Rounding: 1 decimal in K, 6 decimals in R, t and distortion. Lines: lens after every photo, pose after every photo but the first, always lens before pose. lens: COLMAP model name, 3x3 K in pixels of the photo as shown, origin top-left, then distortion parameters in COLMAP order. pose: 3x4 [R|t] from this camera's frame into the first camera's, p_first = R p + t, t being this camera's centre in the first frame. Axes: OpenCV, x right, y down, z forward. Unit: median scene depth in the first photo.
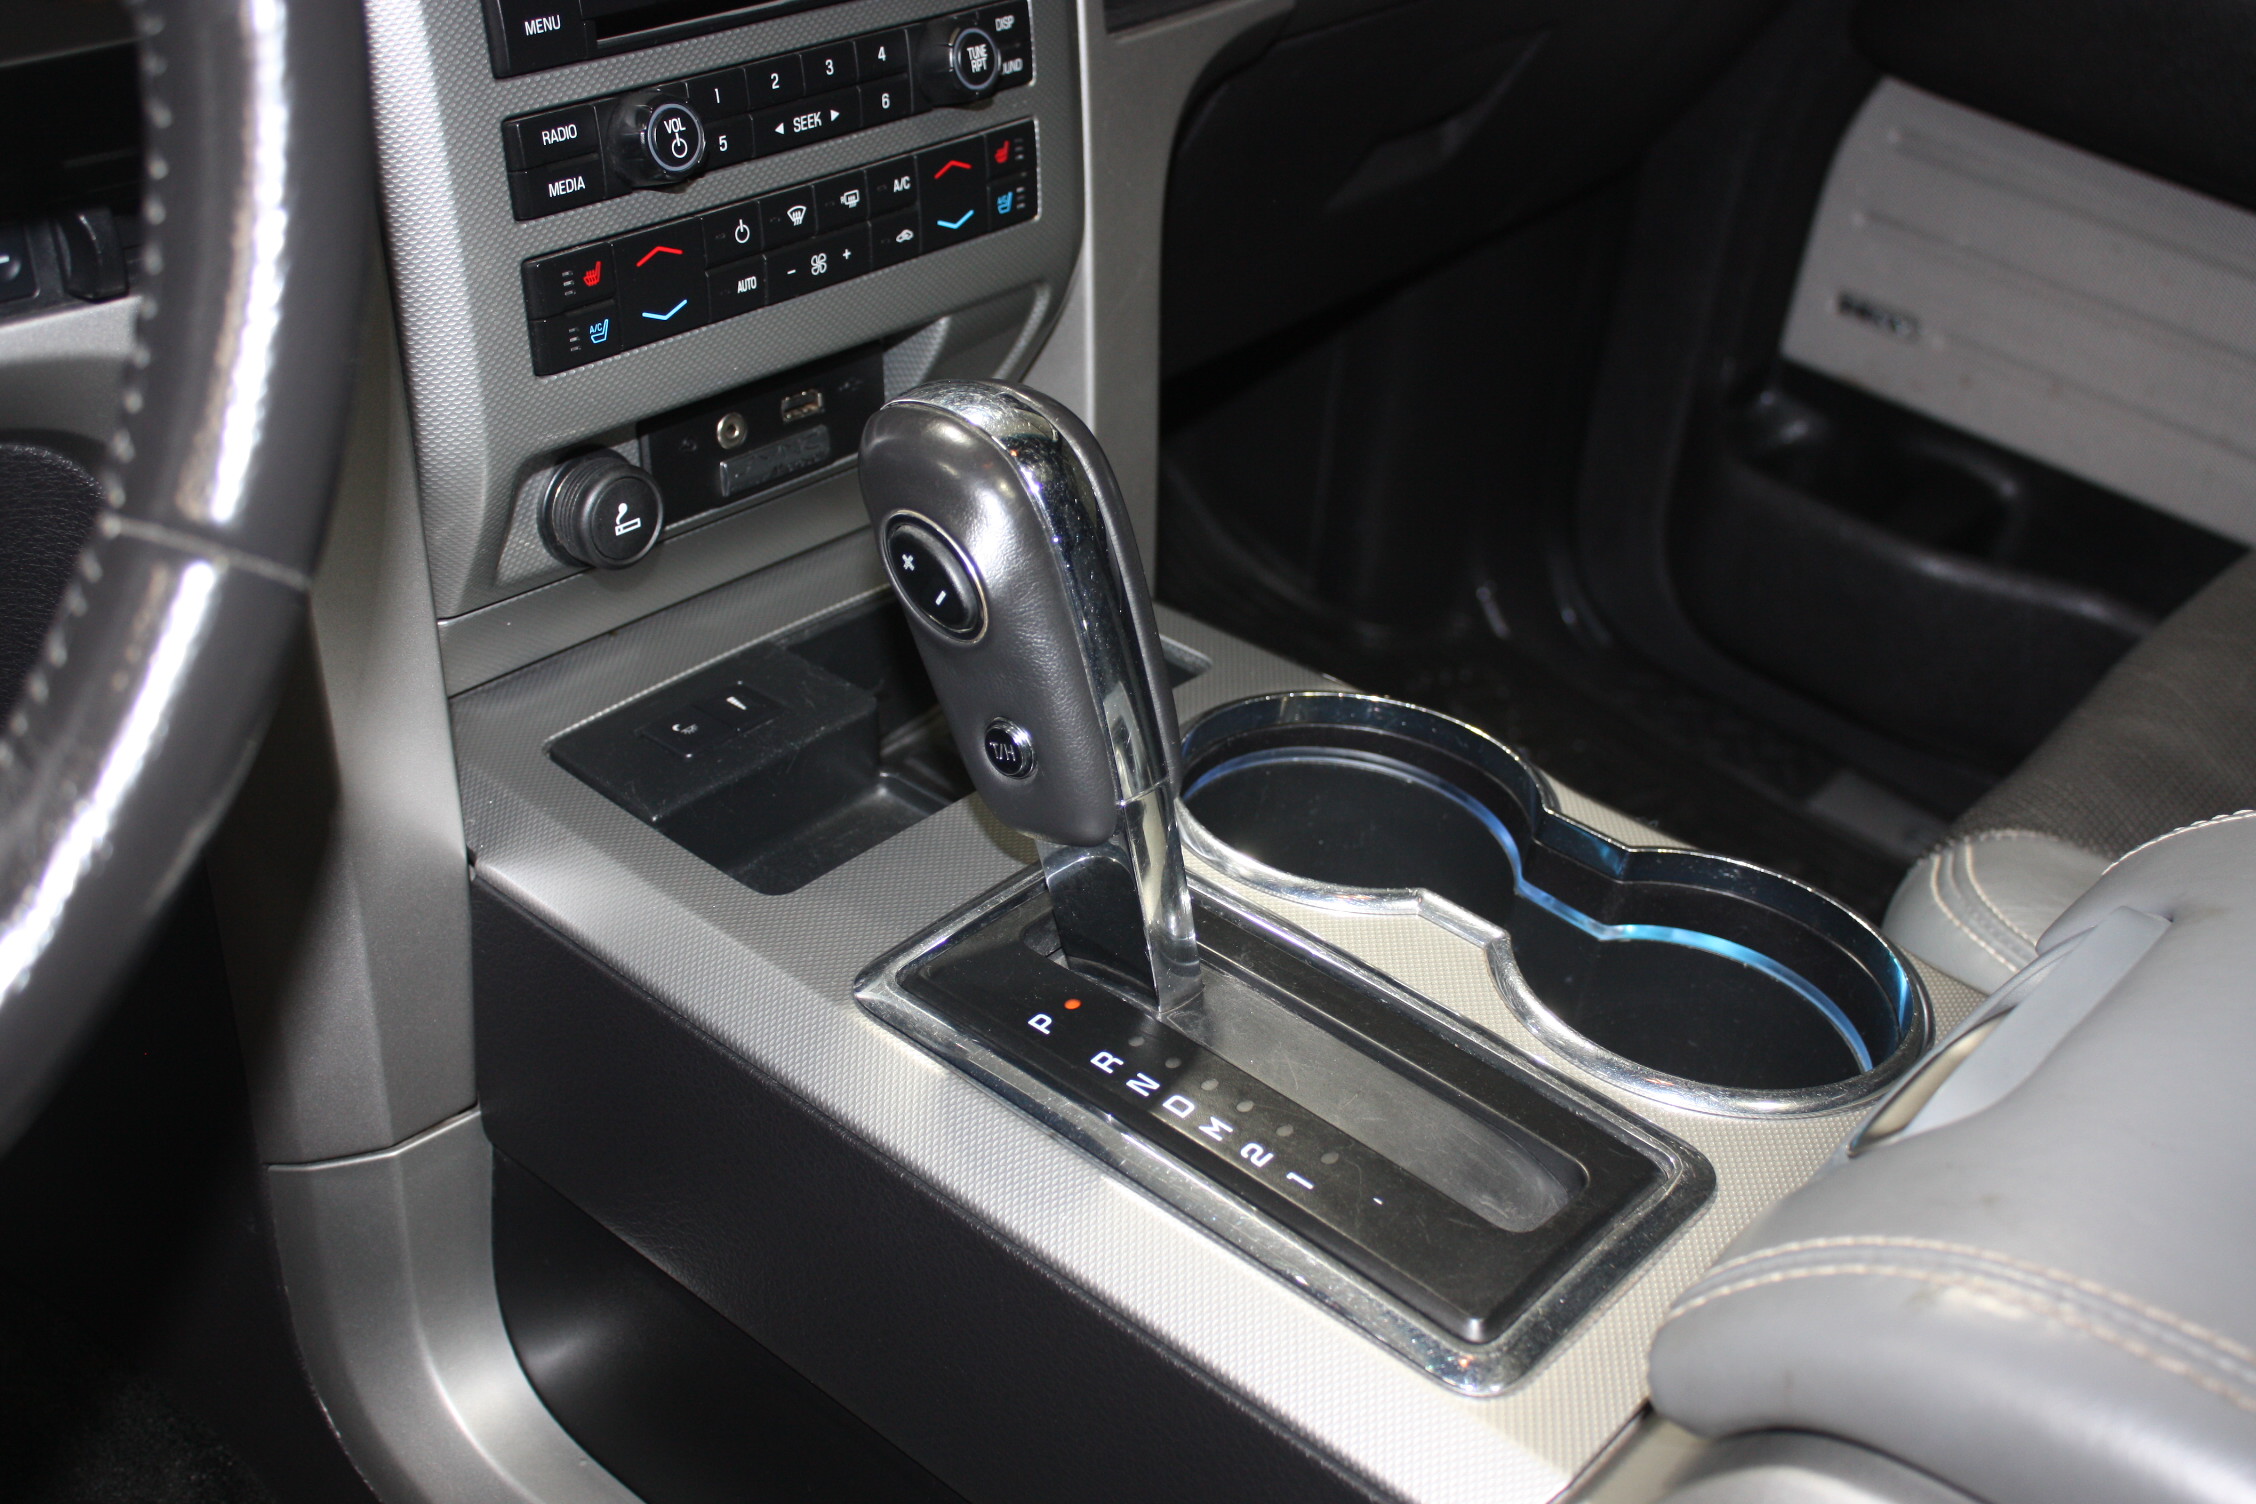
lens RADIAL K [[2651.4, 0, 1144.8], [0, 2651.4, 747.1], [0, 0, 1]] dist [-0.082026, 0.000000]
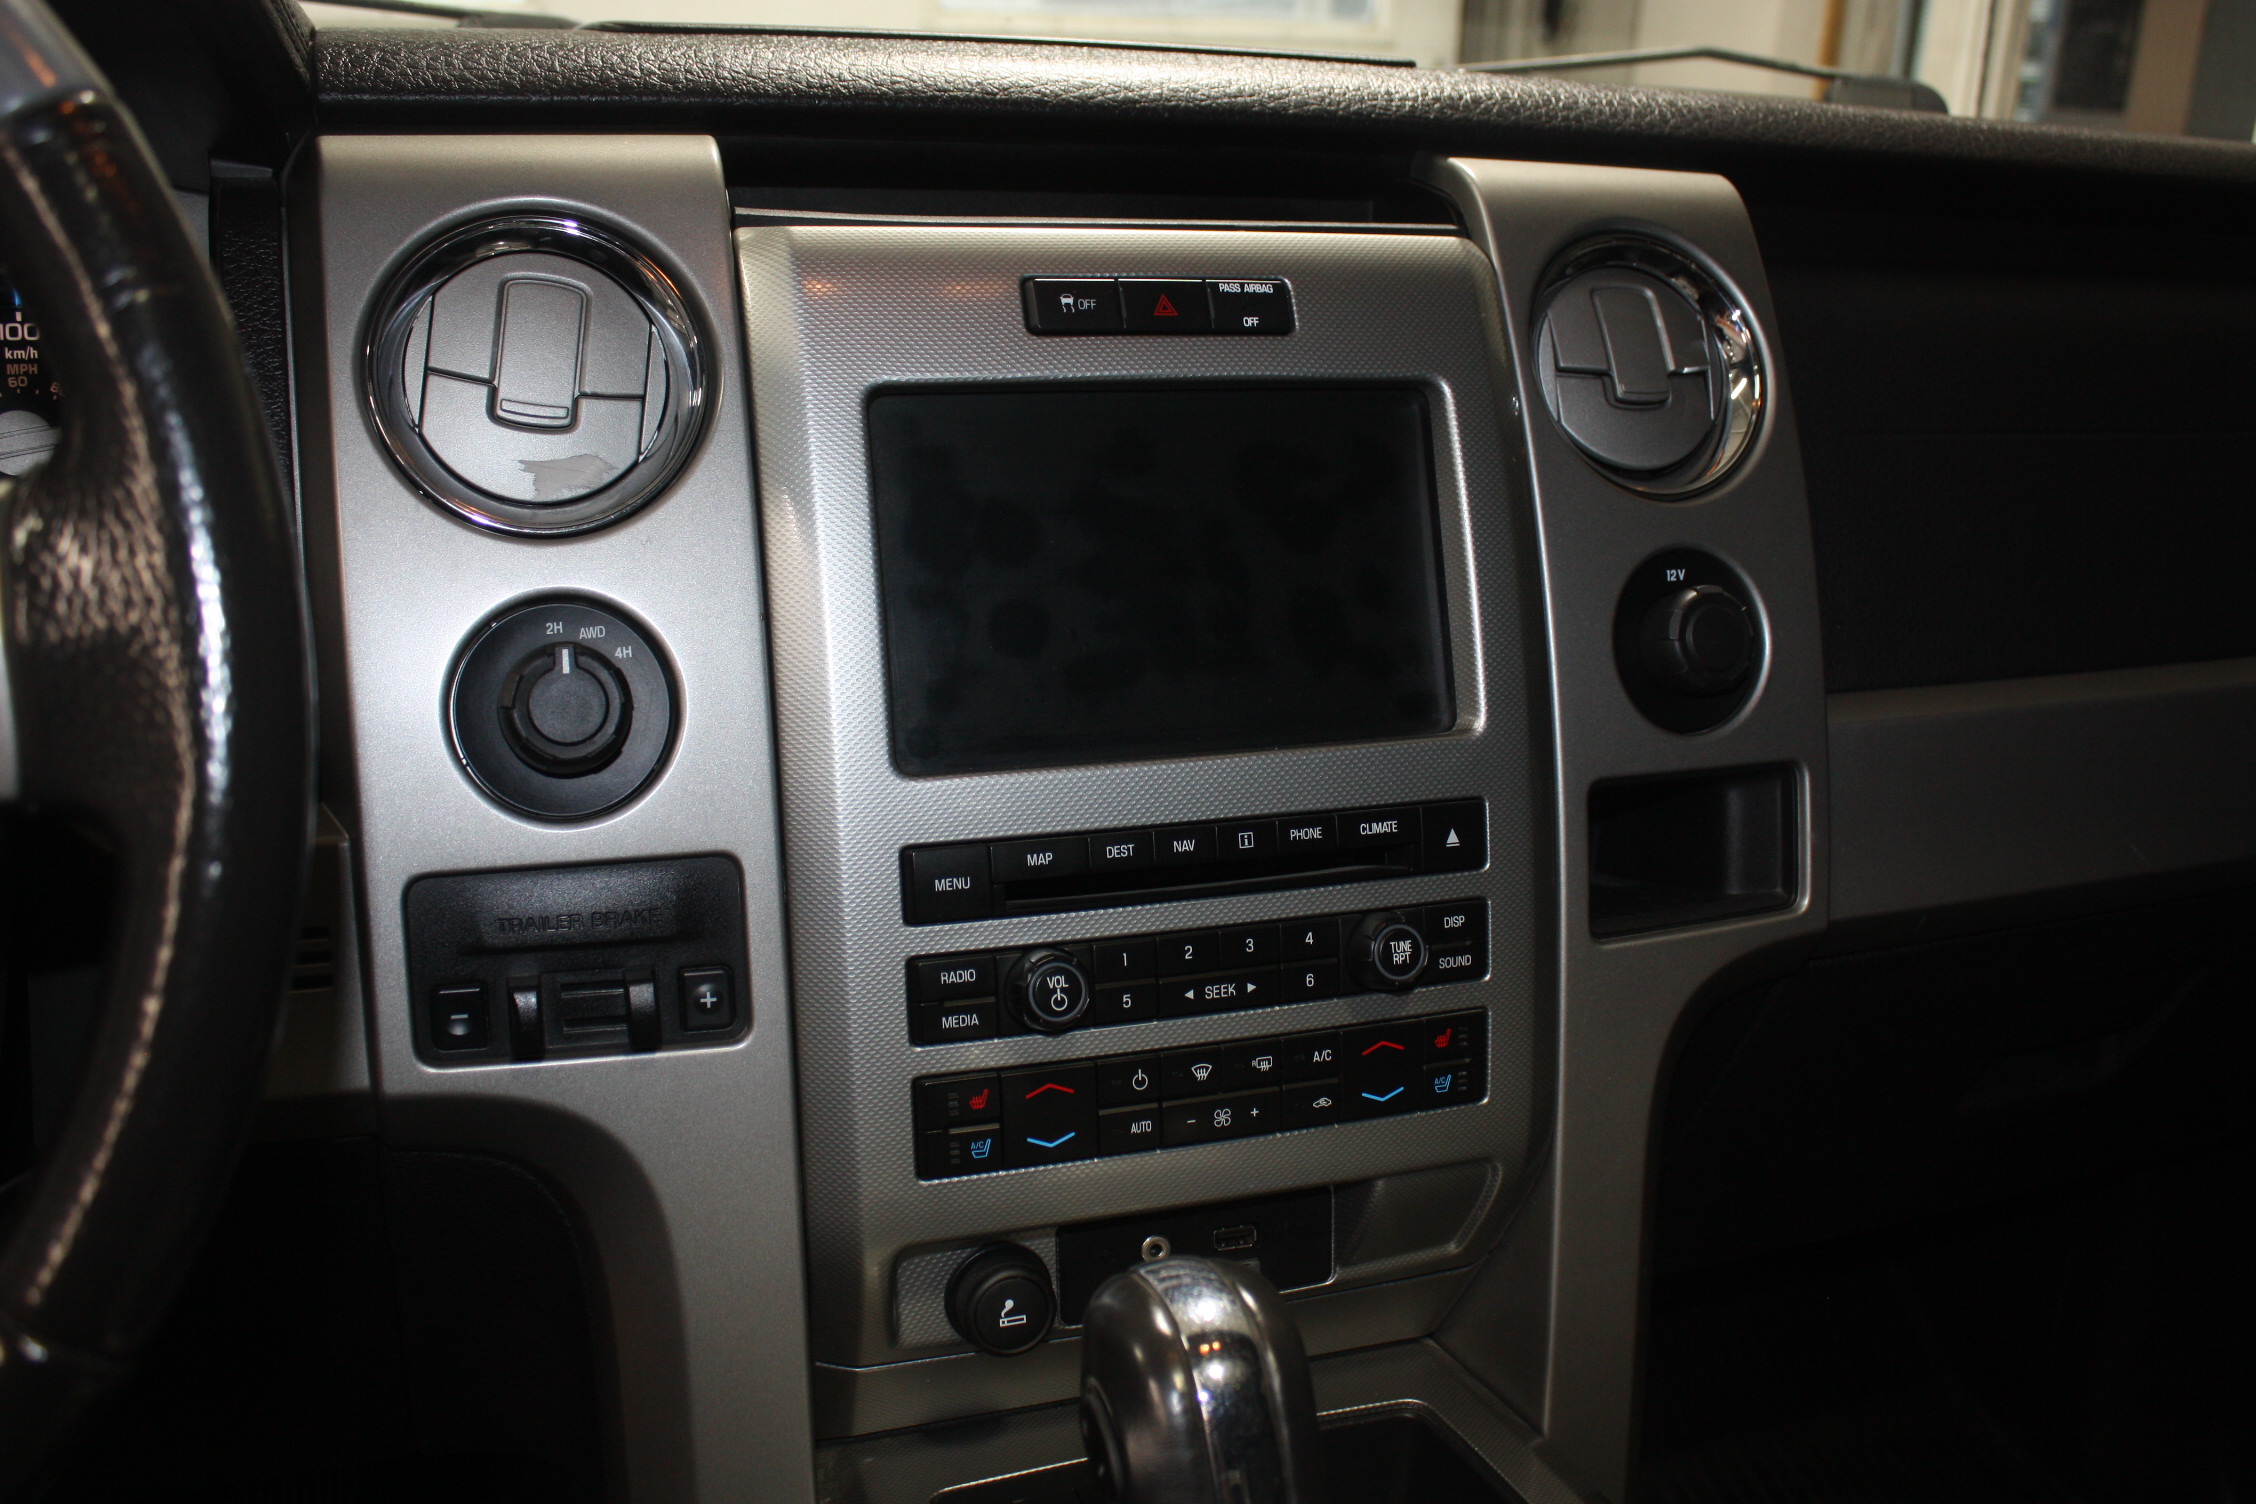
lens RADIAL K [[2034.3, 0, 1101.6], [0, 2034.3, 682.9], [0, 0, 1]] dist [-0.068097, -0.001712]
pose [[0.864461, 0.070975, -0.497665, 0.242521], [-0.226560, 0.938747, -0.259662, -0.124176], [0.448752, 0.337218, 0.827590, 0.223405]]
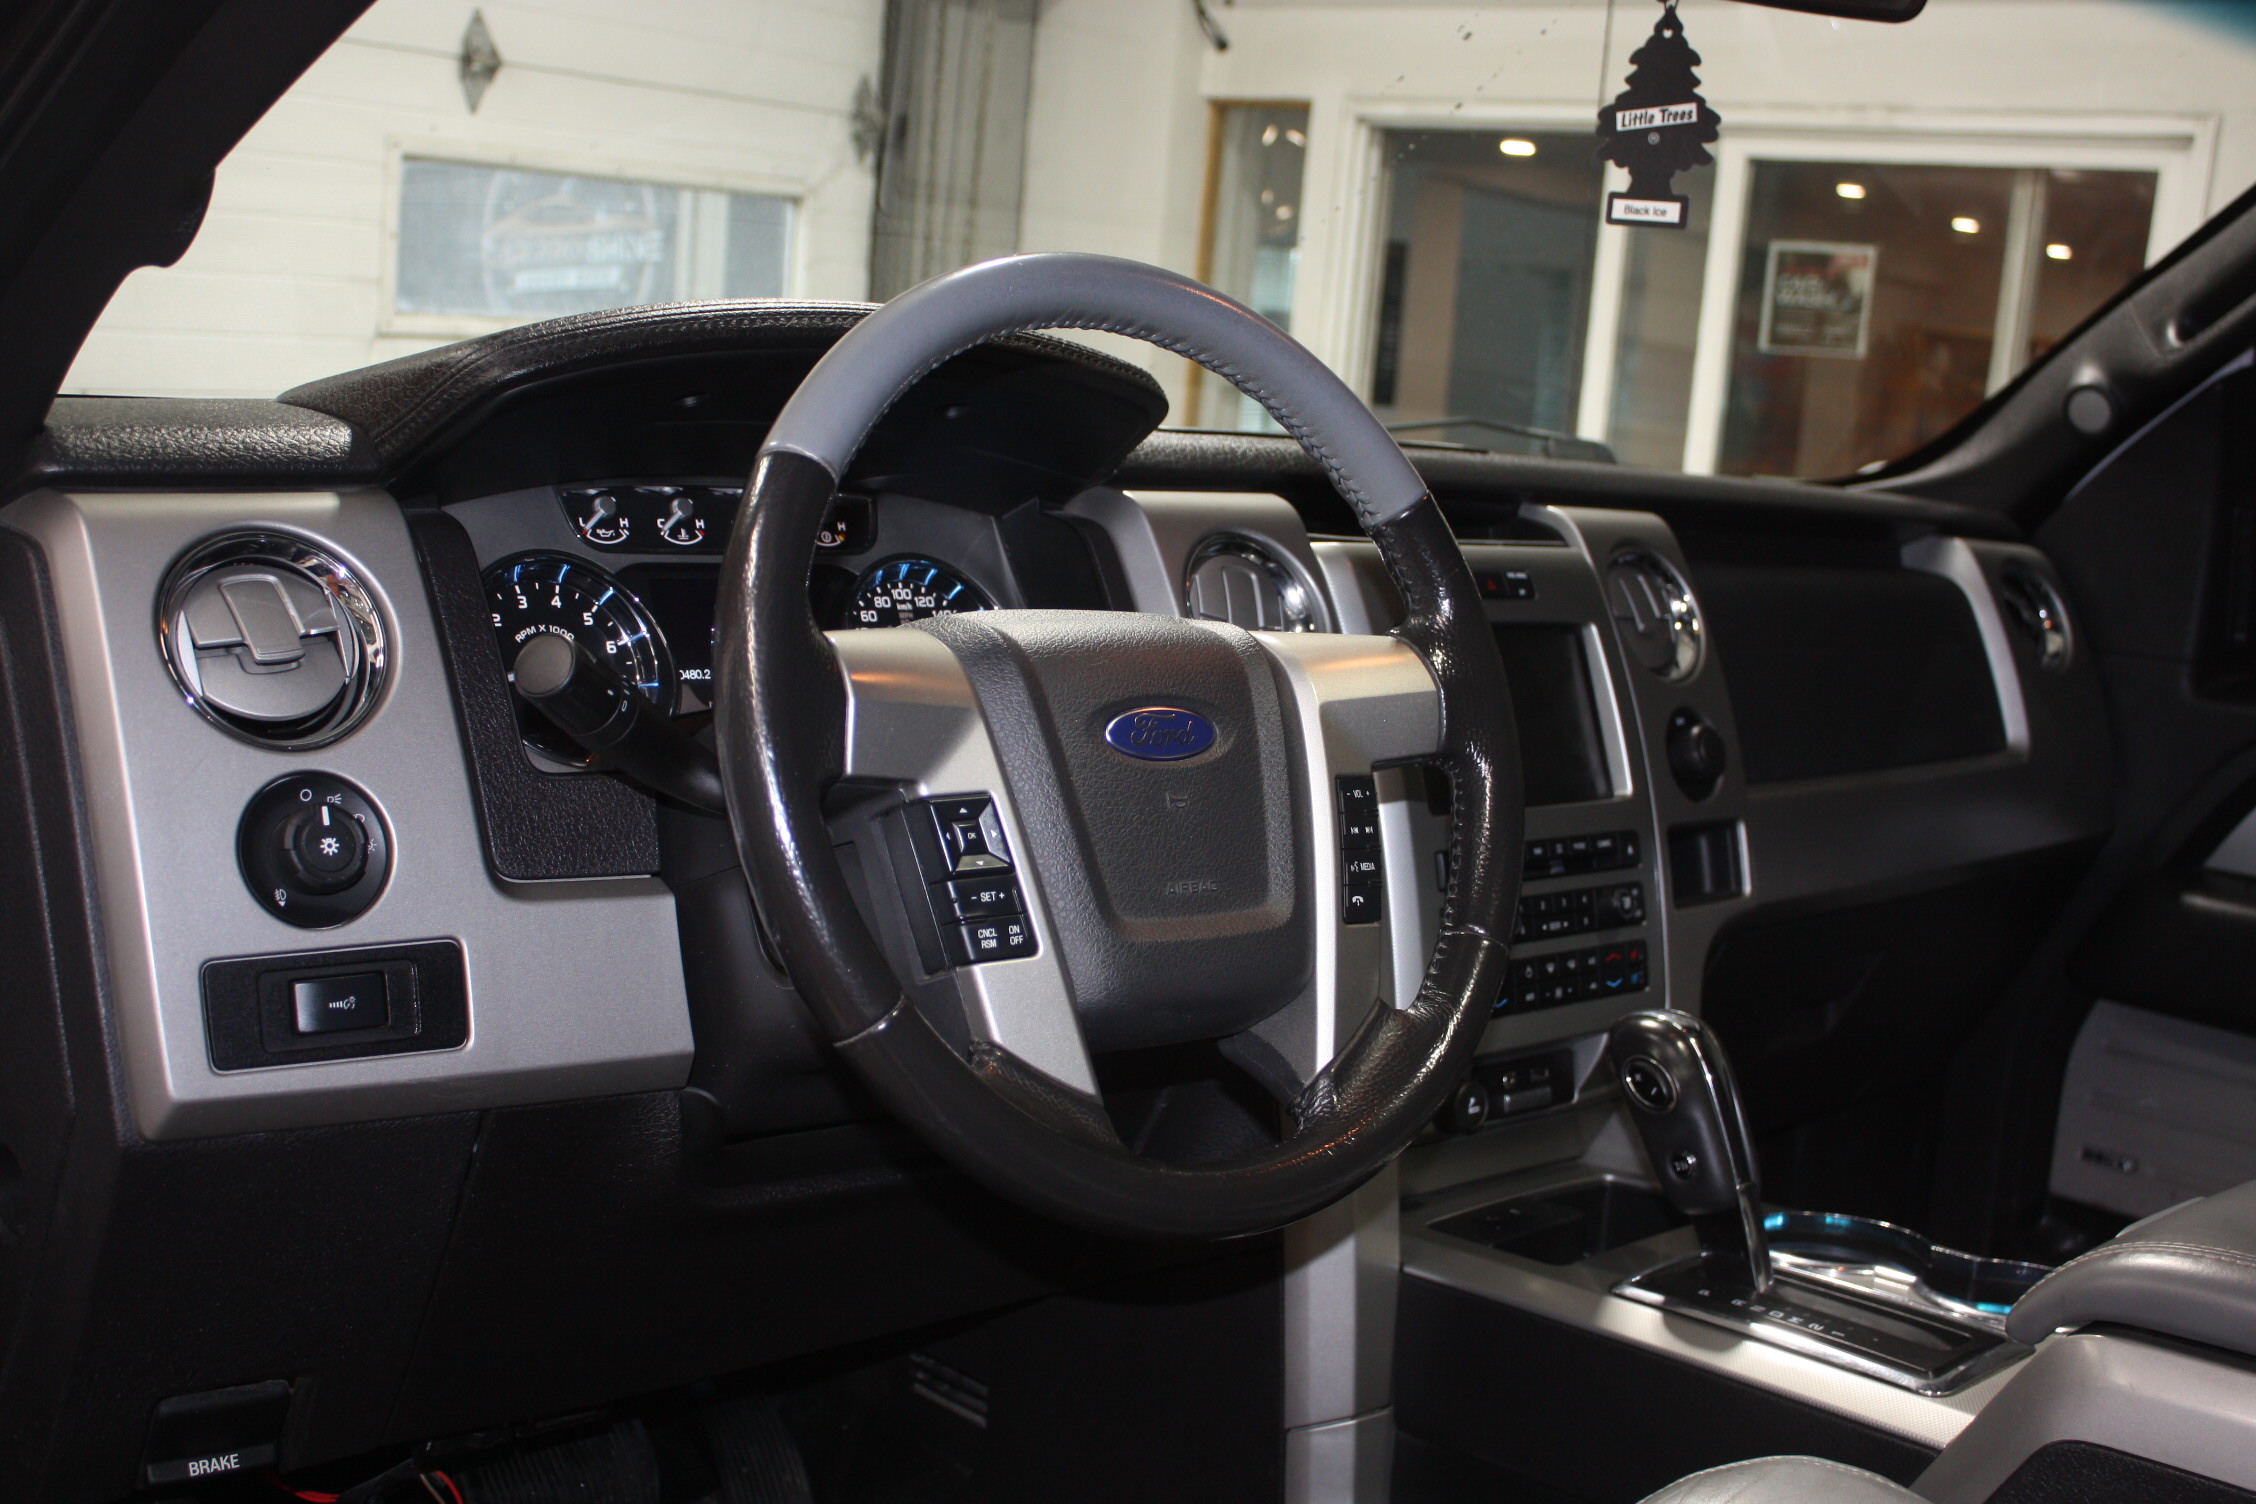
lens RADIAL K [[2398.5, 0, 1127.5], [0, 2398.5, 755.3], [0, 0, 1]] dist [-0.082913, 0.000000]
pose [[0.990262, -0.028877, -0.136187, -0.202949], [-0.033552, 0.899908, -0.434788, 0.504210], [0.135111, 0.435123, 0.890176, -0.865459]]
